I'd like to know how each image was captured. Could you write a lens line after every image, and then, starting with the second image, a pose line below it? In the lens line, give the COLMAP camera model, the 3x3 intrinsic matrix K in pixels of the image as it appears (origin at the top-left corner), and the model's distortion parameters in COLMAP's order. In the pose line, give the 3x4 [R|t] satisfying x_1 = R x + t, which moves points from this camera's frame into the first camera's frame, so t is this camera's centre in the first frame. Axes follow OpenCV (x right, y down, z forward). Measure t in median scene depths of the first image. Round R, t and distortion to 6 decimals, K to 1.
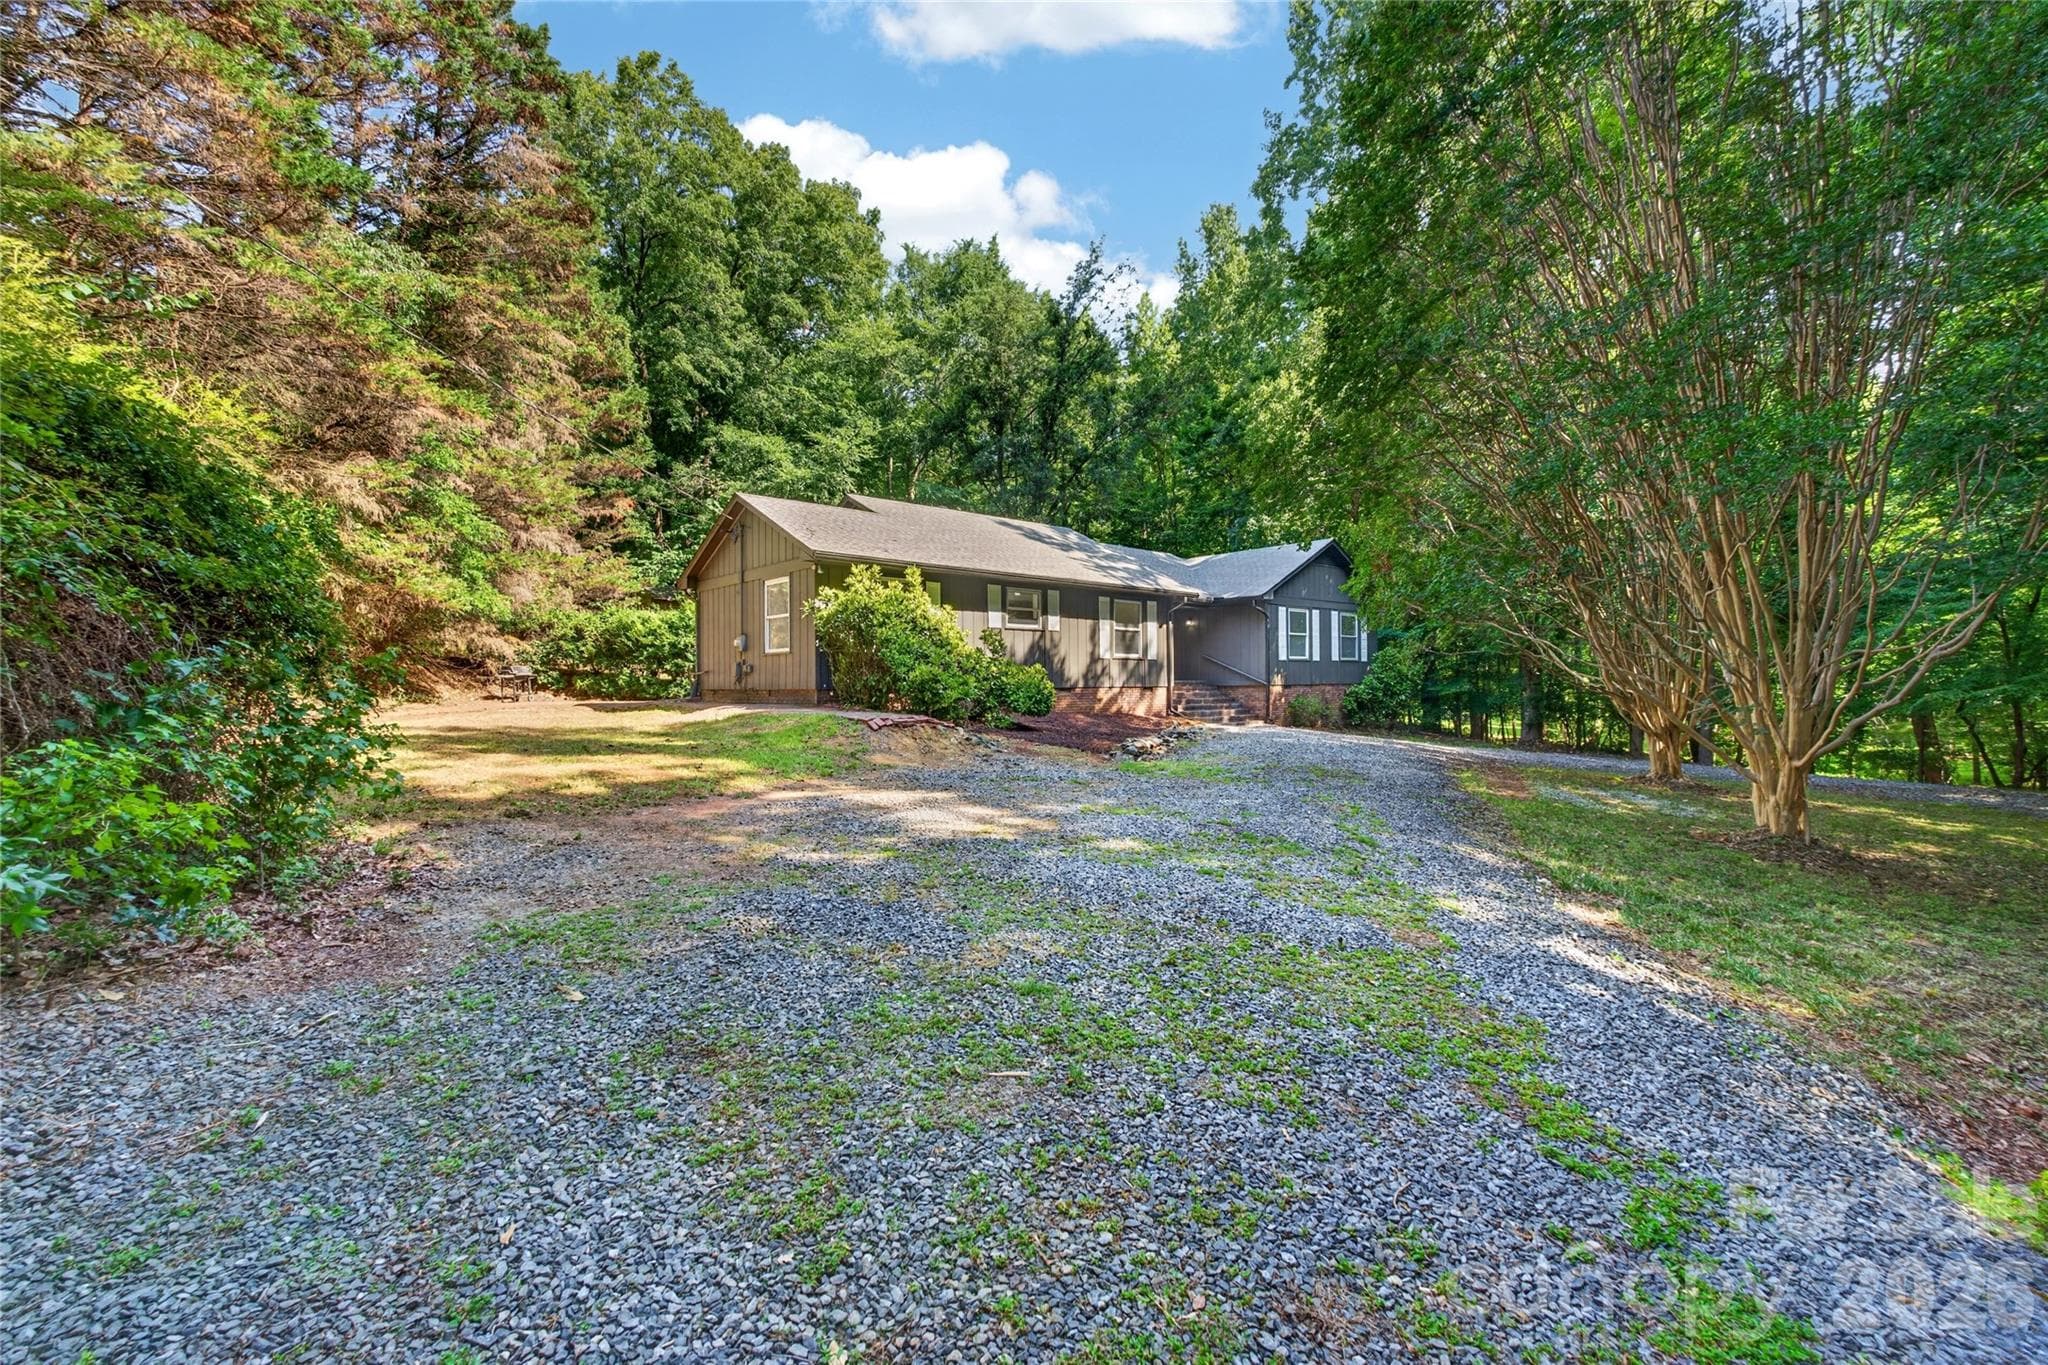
lens RADIAL K [[896.3, 0, 1028.0], [0, 896.3, 683.4], [0, 0, 1]] dist [0.000856, -0.000927]
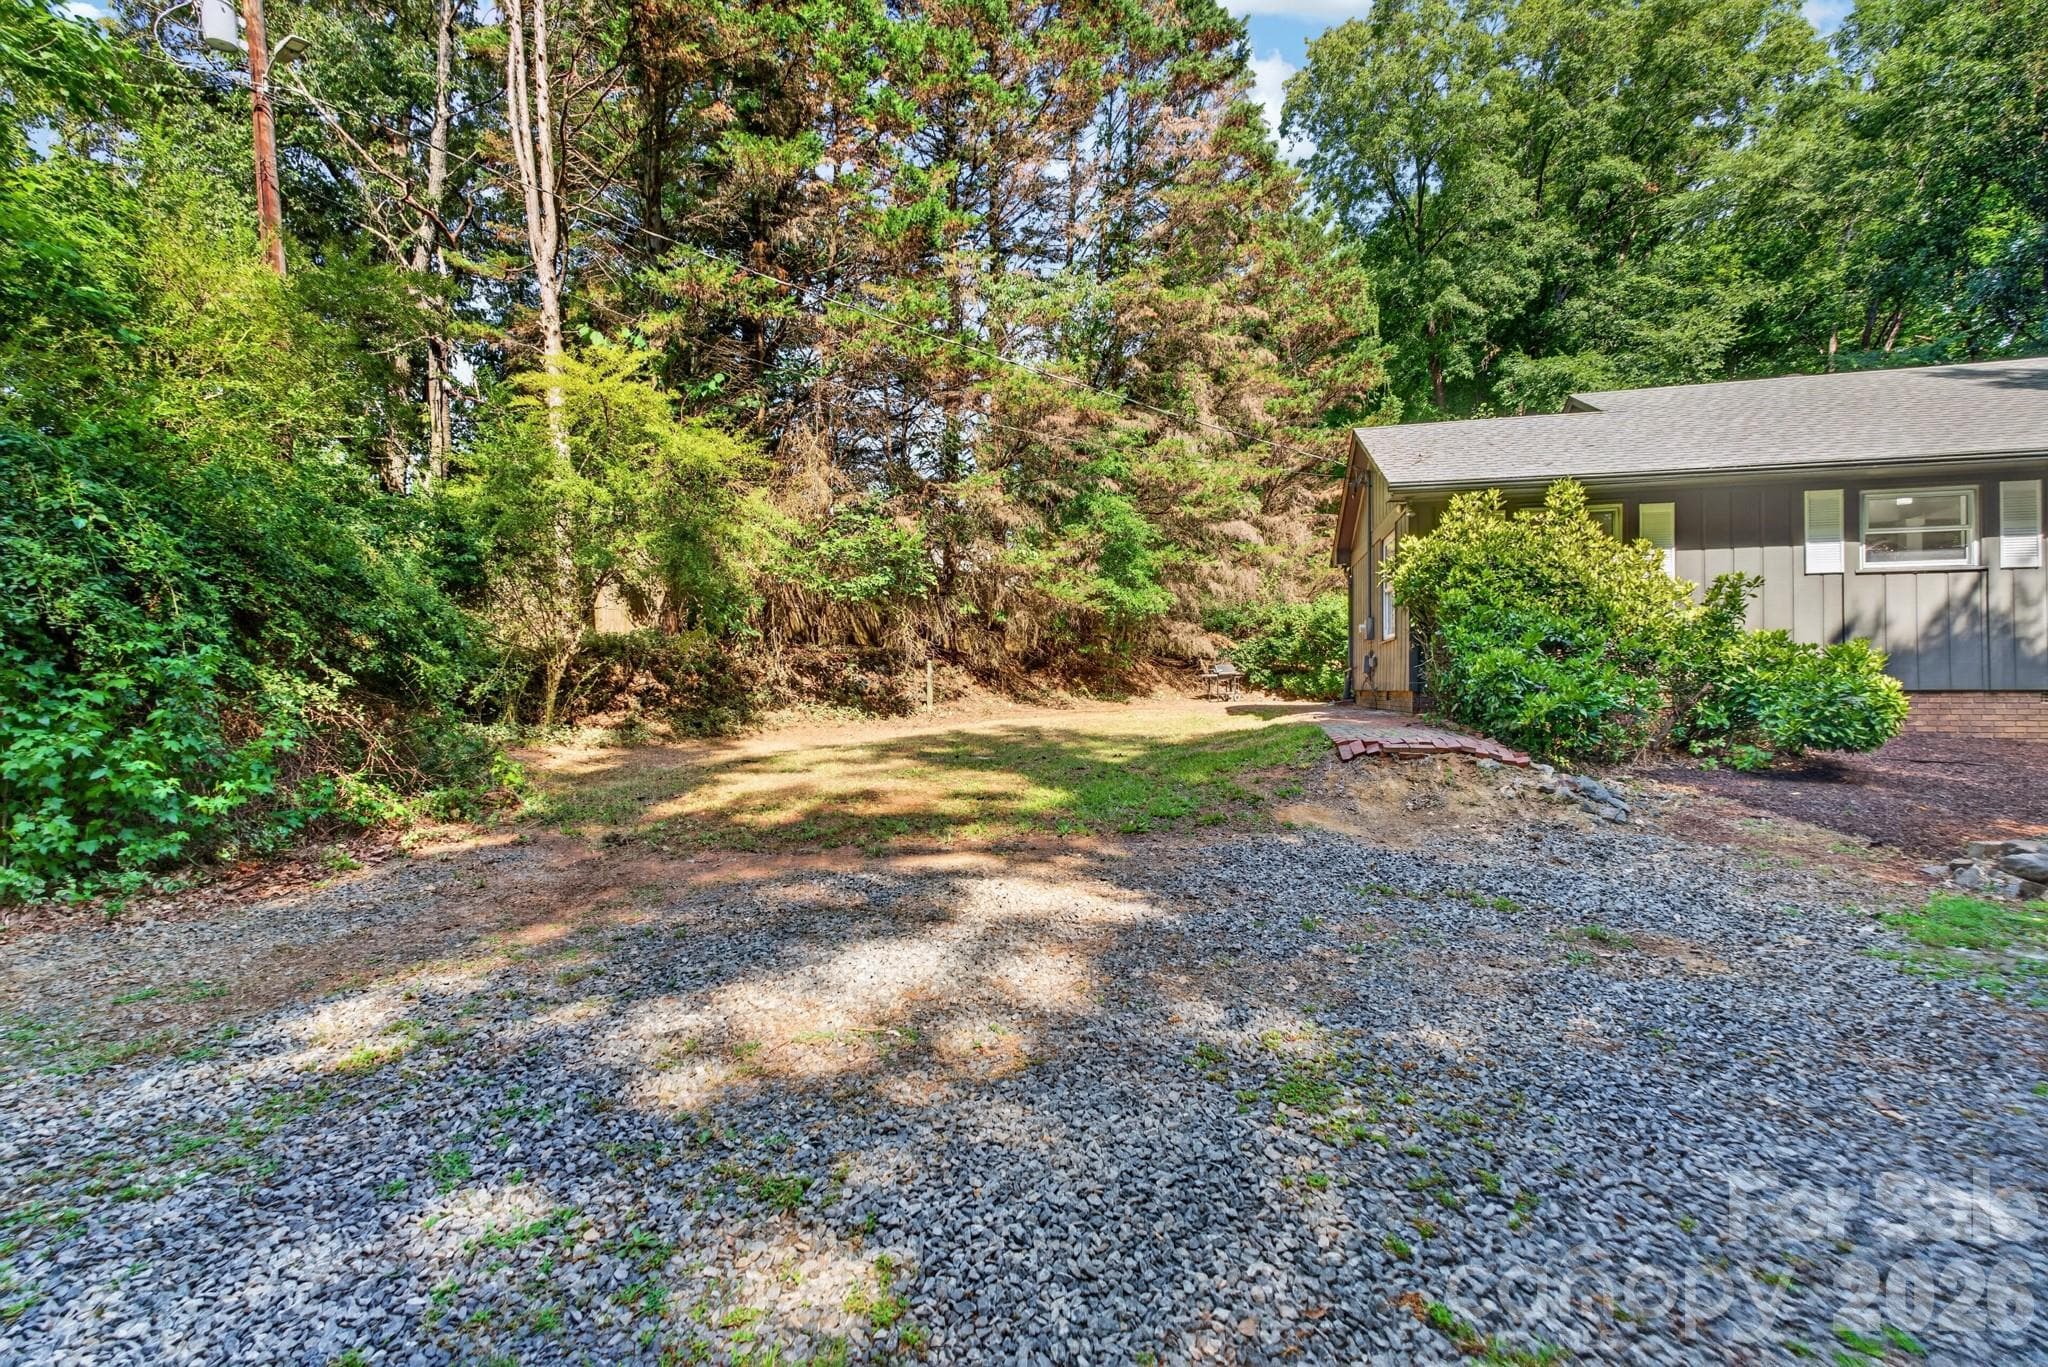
lens RADIAL K [[896.3, 0, 1022.1], [0, 896.3, 696.2], [0, 0, 1]] dist [0.000856, -0.000927]
pose [[0.568055, 0.007439, -0.822957, 0.104521], [0.006992, 0.999879, 0.013864, -0.000525], [0.822961, -0.013630, 0.567934, 0.261090]]
